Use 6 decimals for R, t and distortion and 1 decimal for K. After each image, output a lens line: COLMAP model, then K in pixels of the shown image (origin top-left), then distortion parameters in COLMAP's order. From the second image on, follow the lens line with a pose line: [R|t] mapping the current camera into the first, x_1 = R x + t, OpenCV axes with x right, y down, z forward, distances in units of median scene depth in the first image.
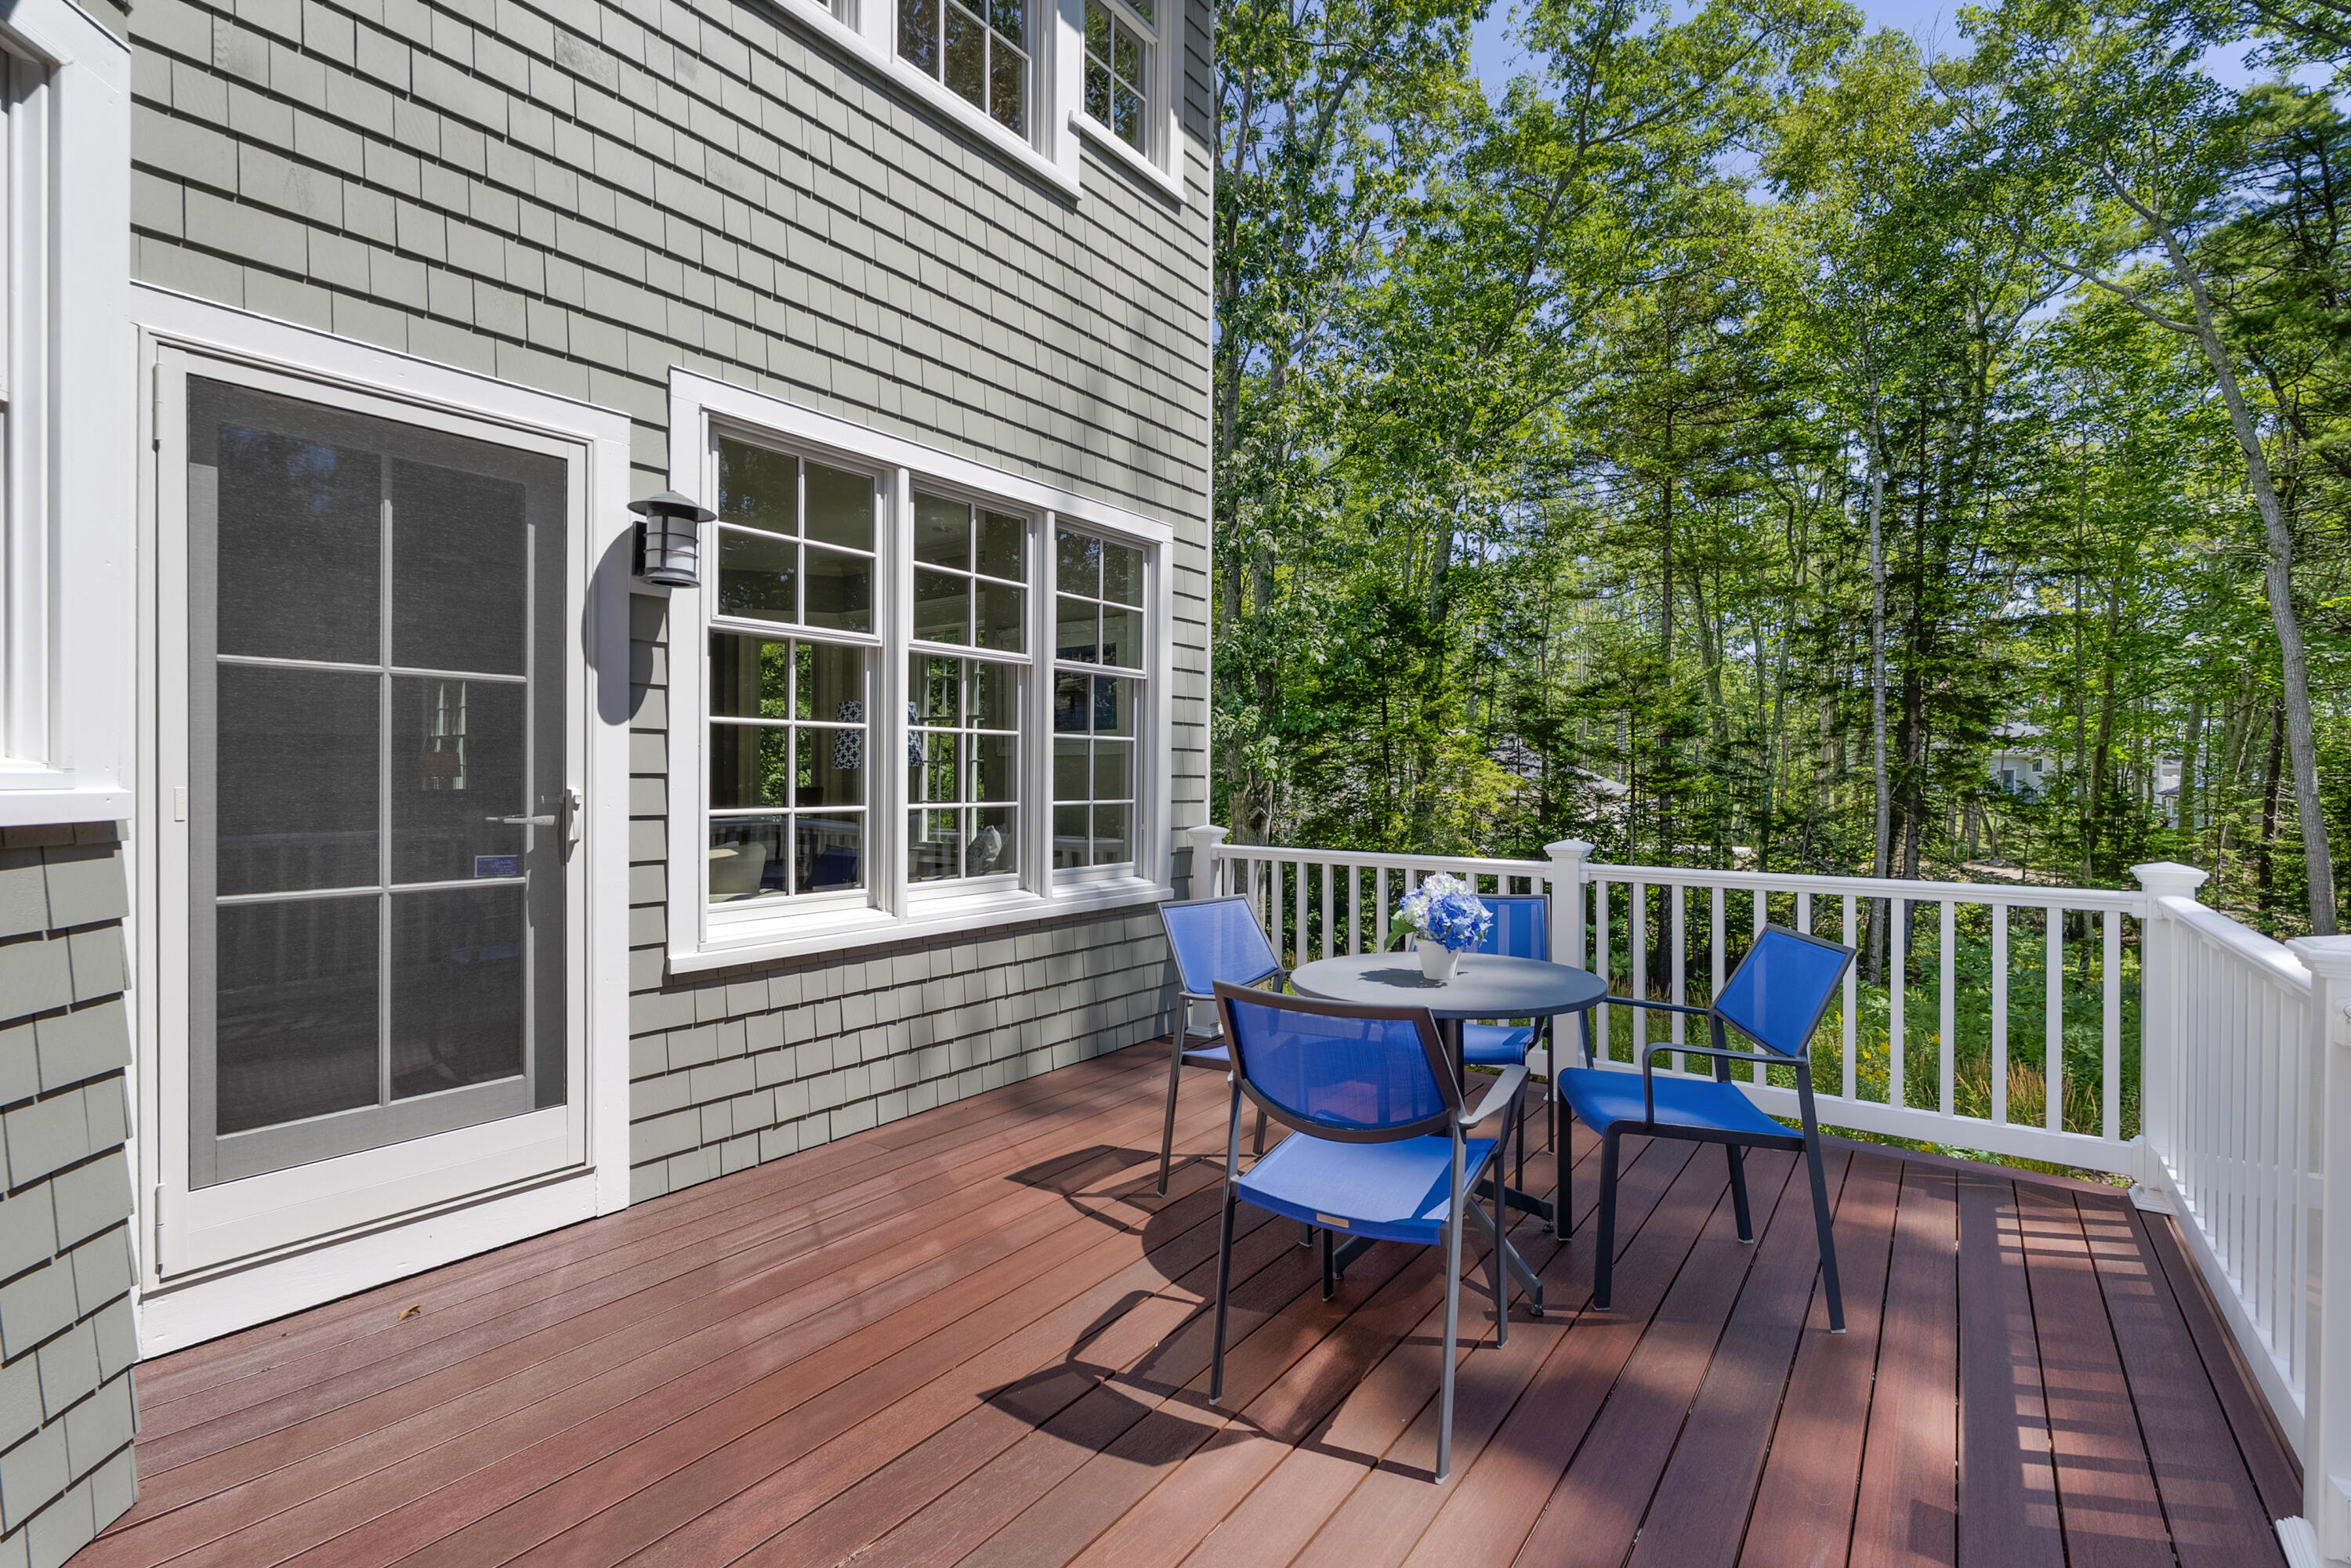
lens RADIAL K [[1049.8, 0, 1174.9], [0, 1049.8, 777.8], [0, 0, 1]] dist [-0.004315, 0.000077]
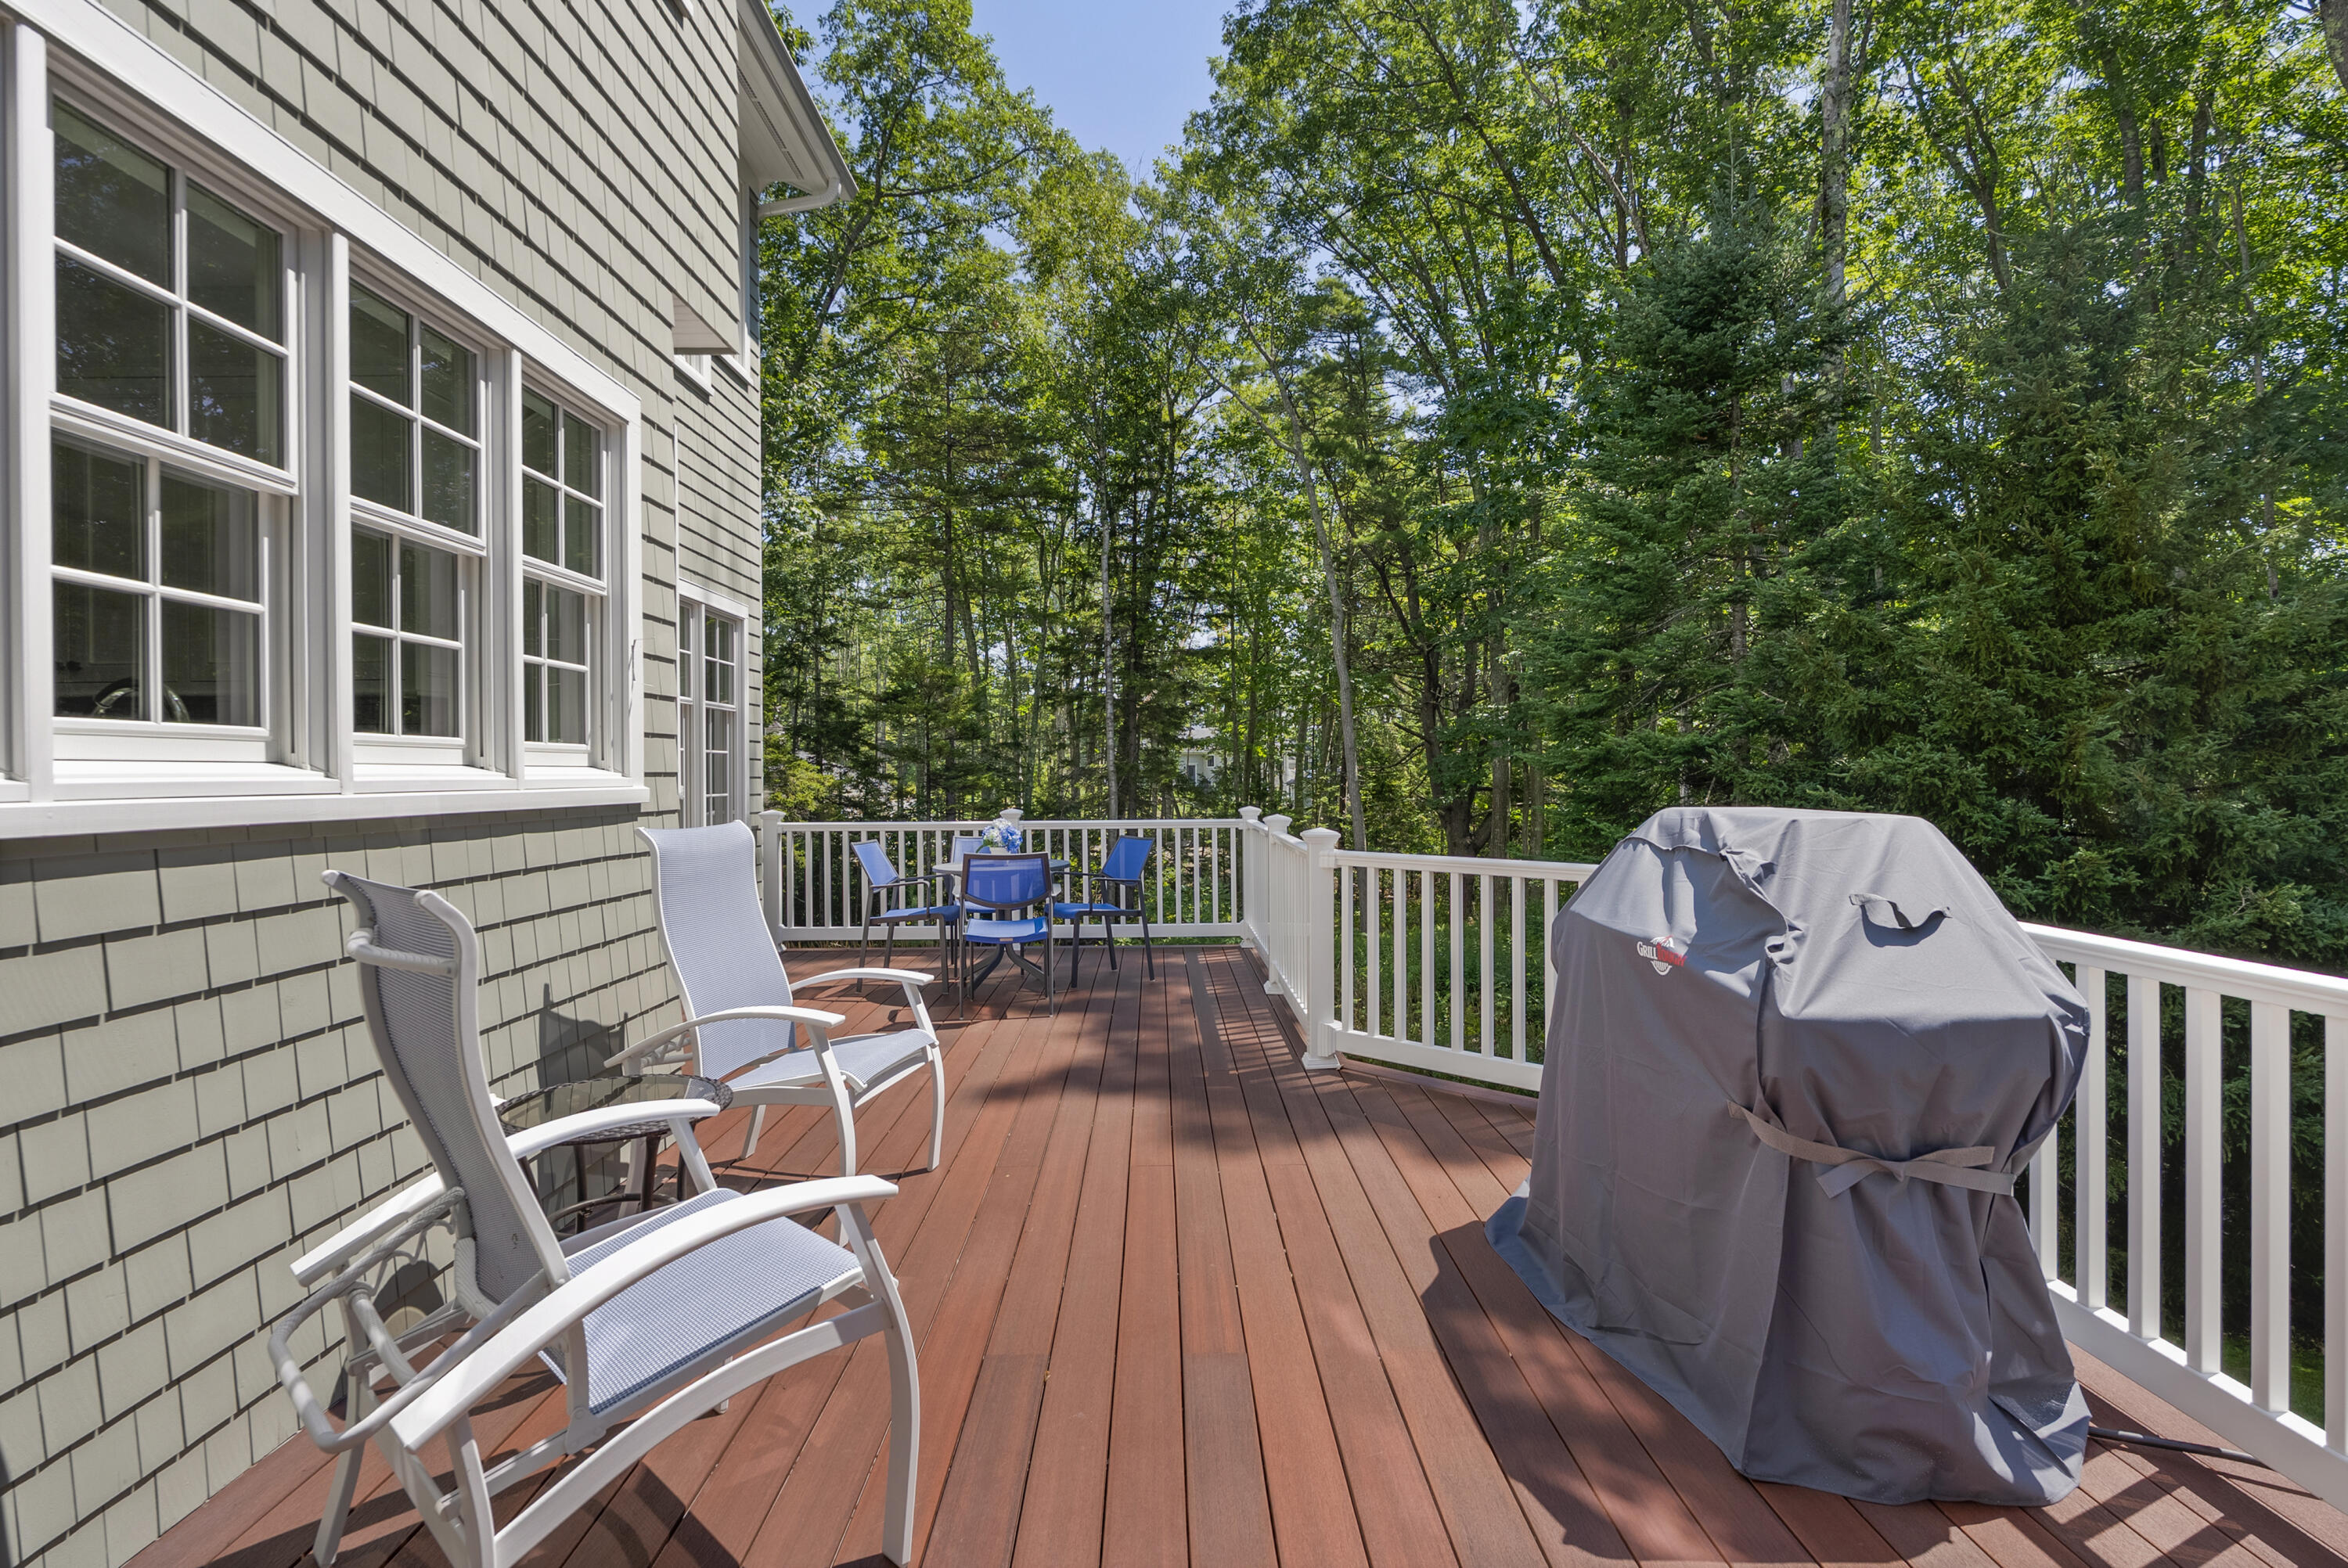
lens RADIAL K [[1194.1, 0, 1176.0], [0, 1194.1, 774.7], [0, 0, 1]] dist [-0.002006, 0.001549]
pose [[0.790202, -0.012419, 0.612721, -0.117929], [0.014201, 0.999897, 0.001952, 0.000064], [-0.612682, 0.007159, 0.790297, -0.144799]]
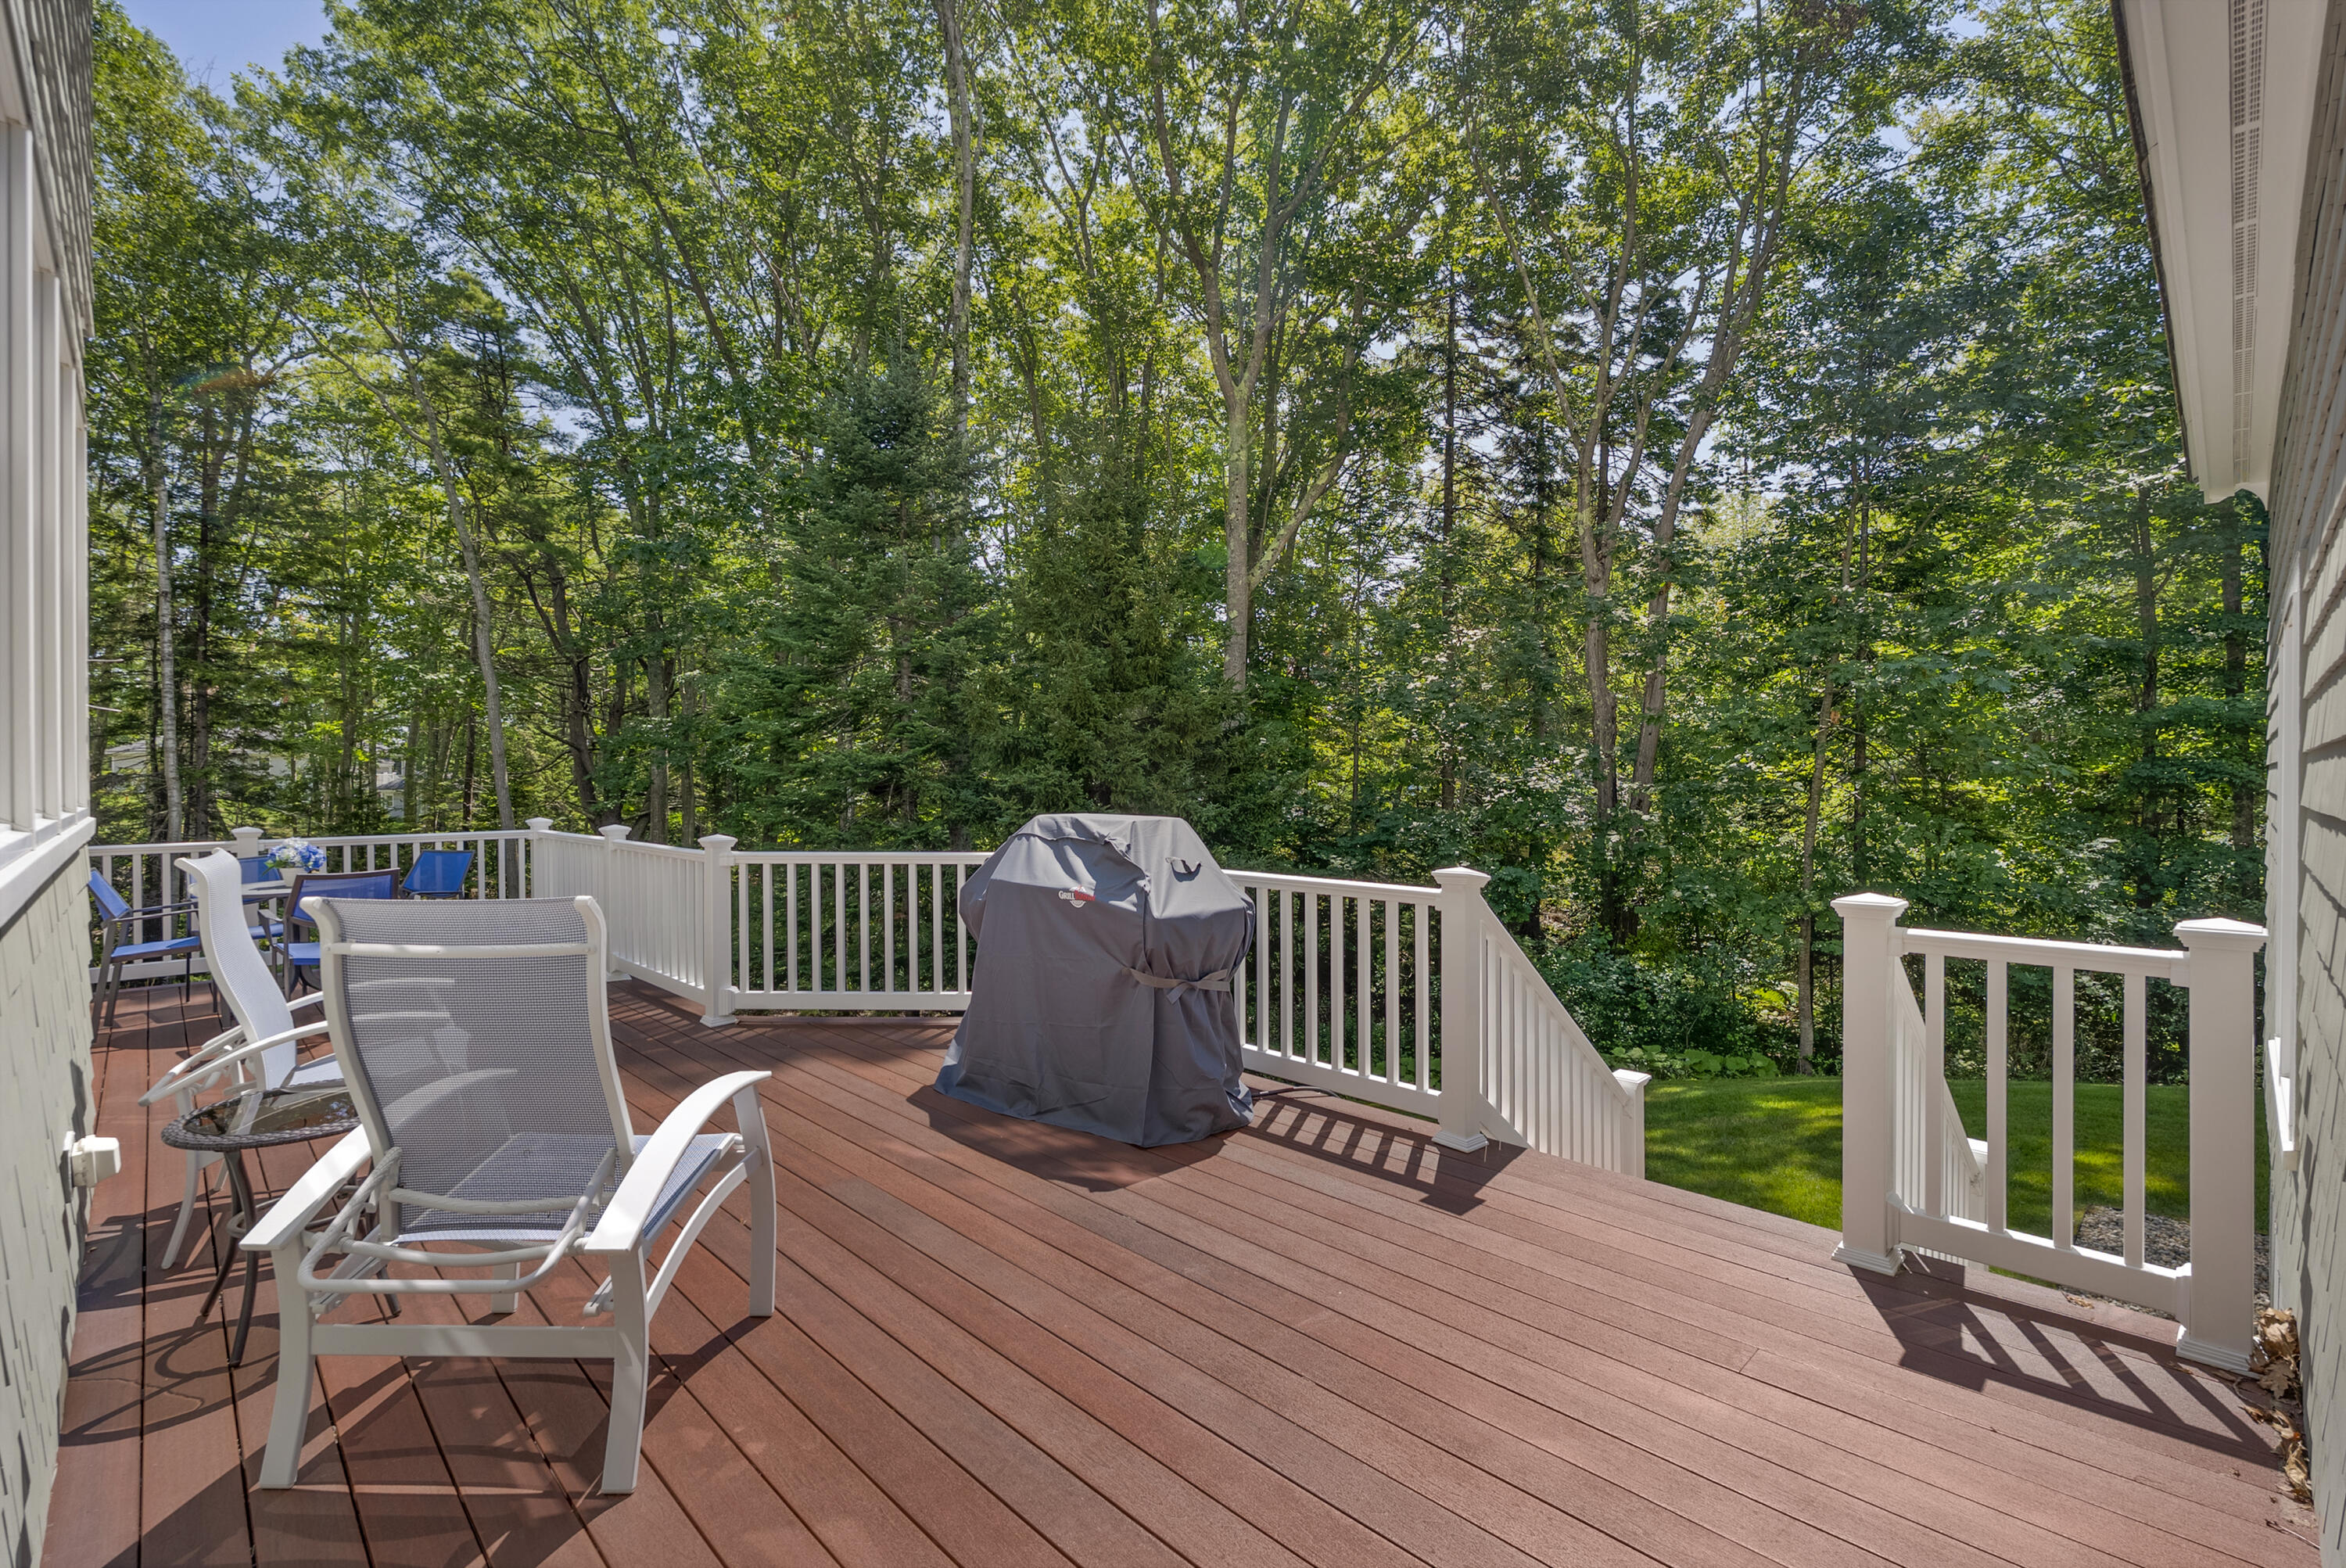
lens RADIAL K [[1047.6, 0, 1172.4], [0, 1047.6, 777.9], [0, 0, 1]] dist [-0.004315, 0.000077]
pose [[0.152039, -0.012689, 0.988293, -0.186356], [0.009872, 0.999887, 0.011320, -0.004314], [-0.988325, 0.008035, 0.152147, -0.128455]]
